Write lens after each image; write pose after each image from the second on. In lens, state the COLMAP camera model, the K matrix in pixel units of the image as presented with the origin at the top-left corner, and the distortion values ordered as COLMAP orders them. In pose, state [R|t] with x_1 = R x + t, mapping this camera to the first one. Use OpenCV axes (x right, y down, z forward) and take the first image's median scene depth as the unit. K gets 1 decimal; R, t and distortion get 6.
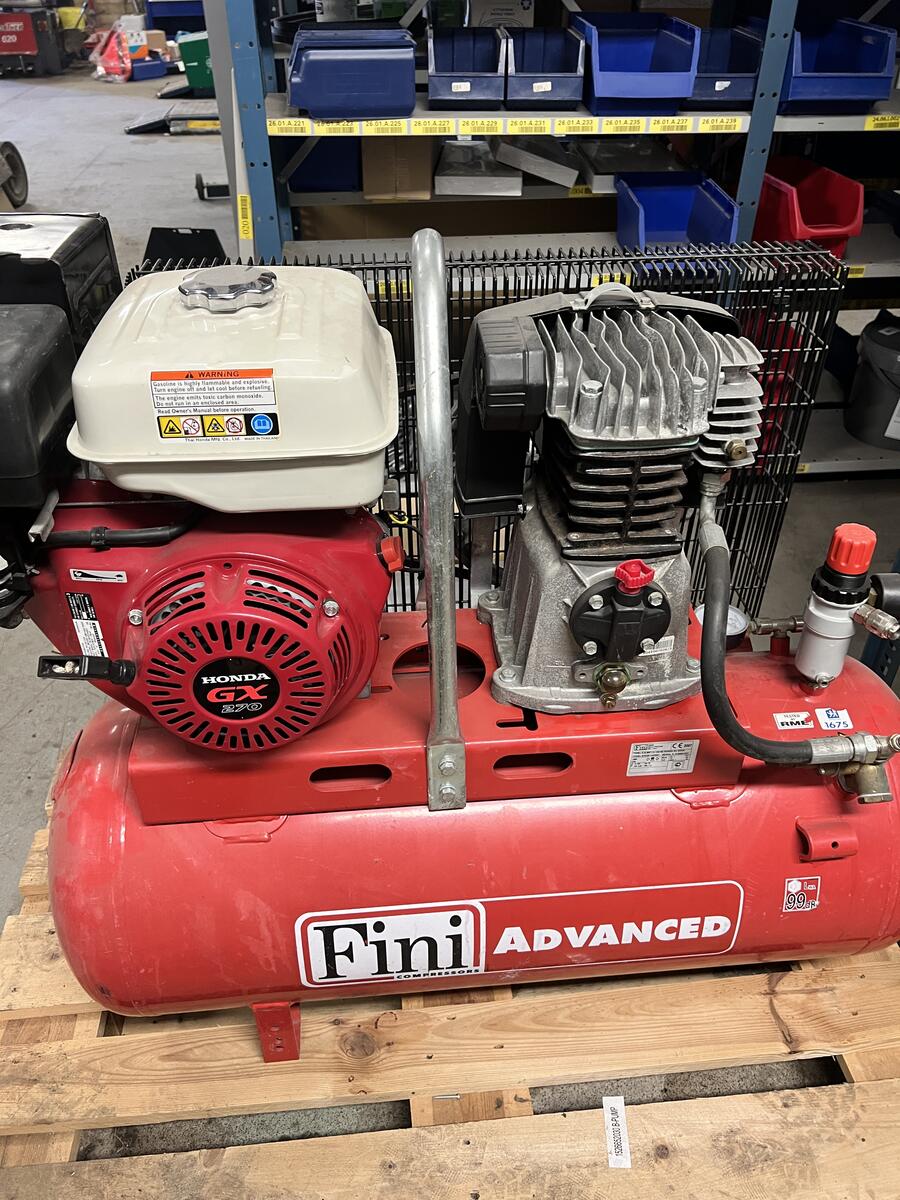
lens RADIAL K [[893.1, 0, 452.9], [0, 893.1, 595.4], [0, 0, 1]] dist [0.034691, -0.051434]
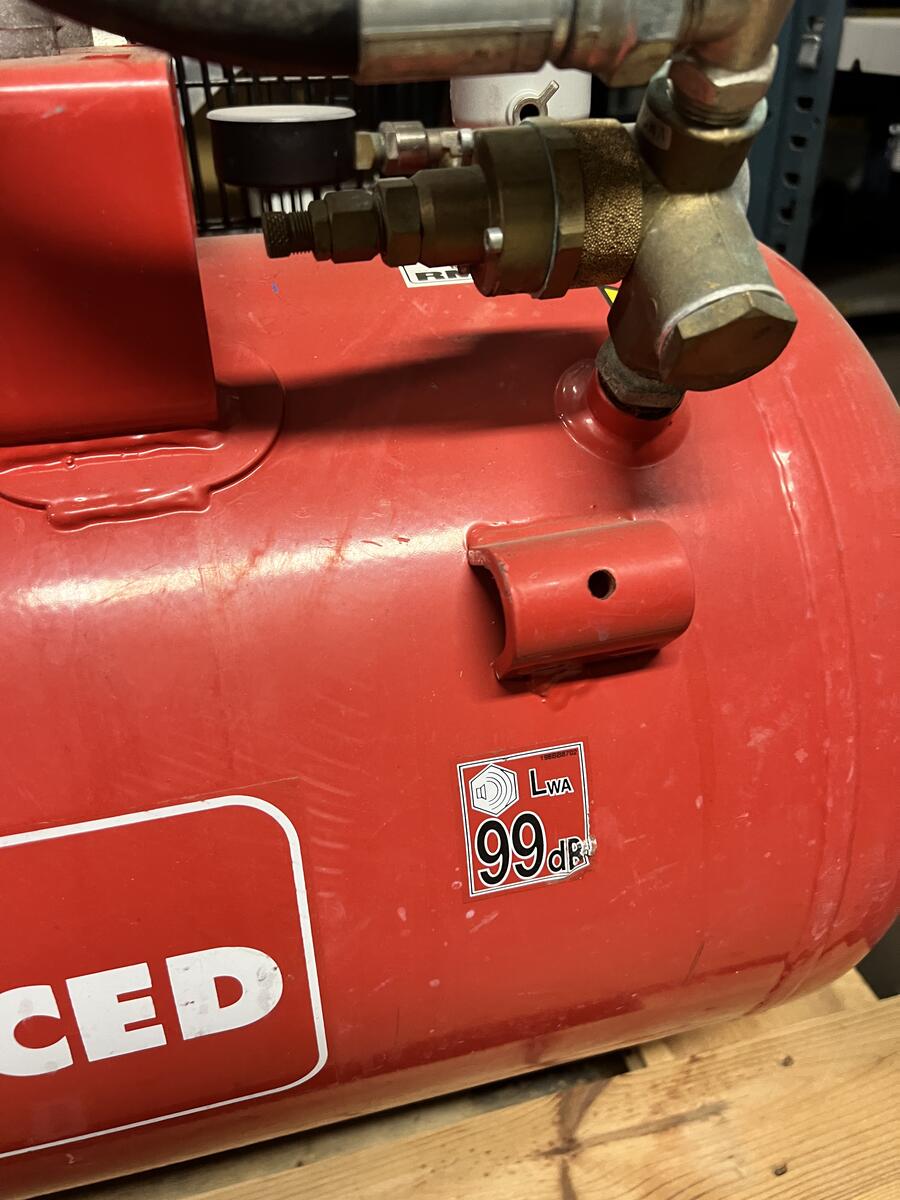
lens RADIAL K [[893.1, 0, 448.9], [0, 893.1, 603.9], [0, 0, 1]] dist [0.034691, -0.051434]
pose [[0.987794, -0.101123, 0.118477, 0.286544], [0.111107, 0.990508, -0.080924, 0.242790], [-0.109169, 0.093100, 0.989654, 0.614740]]
